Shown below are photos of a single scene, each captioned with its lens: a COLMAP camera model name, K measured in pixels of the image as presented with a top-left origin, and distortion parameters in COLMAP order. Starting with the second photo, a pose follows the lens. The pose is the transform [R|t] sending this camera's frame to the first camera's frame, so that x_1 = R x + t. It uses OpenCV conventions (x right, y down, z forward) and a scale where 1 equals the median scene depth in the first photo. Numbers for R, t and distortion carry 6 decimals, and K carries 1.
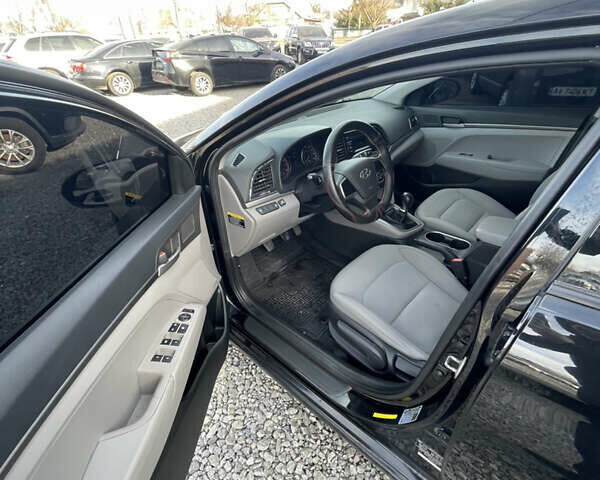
lens RADIAL K [[327.2, 0, 300.0], [0, 327.2, 240.0], [0, 0, 1]] dist [-0.000150, 0.003119]
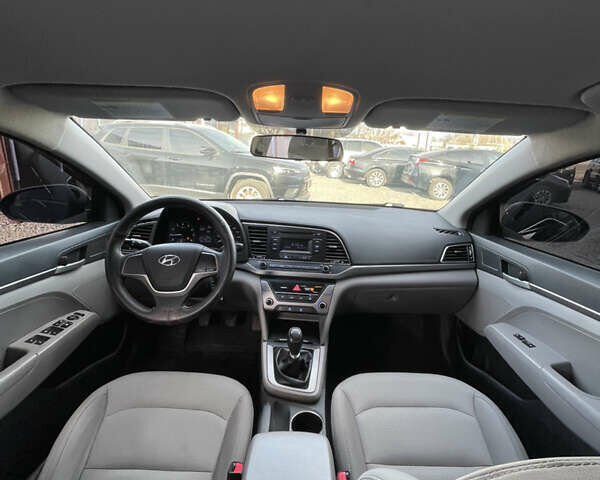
lens RADIAL K [[327.2, 0, 300.0], [0, 327.2, 240.0], [0, 0, 1]] dist [-0.000150, 0.003119]
pose [[0.649372, 0.277195, -0.708152, 0.177102], [-0.469846, 0.878452, -0.086990, -0.056033], [0.597964, 0.389212, 0.700681, 0.108890]]
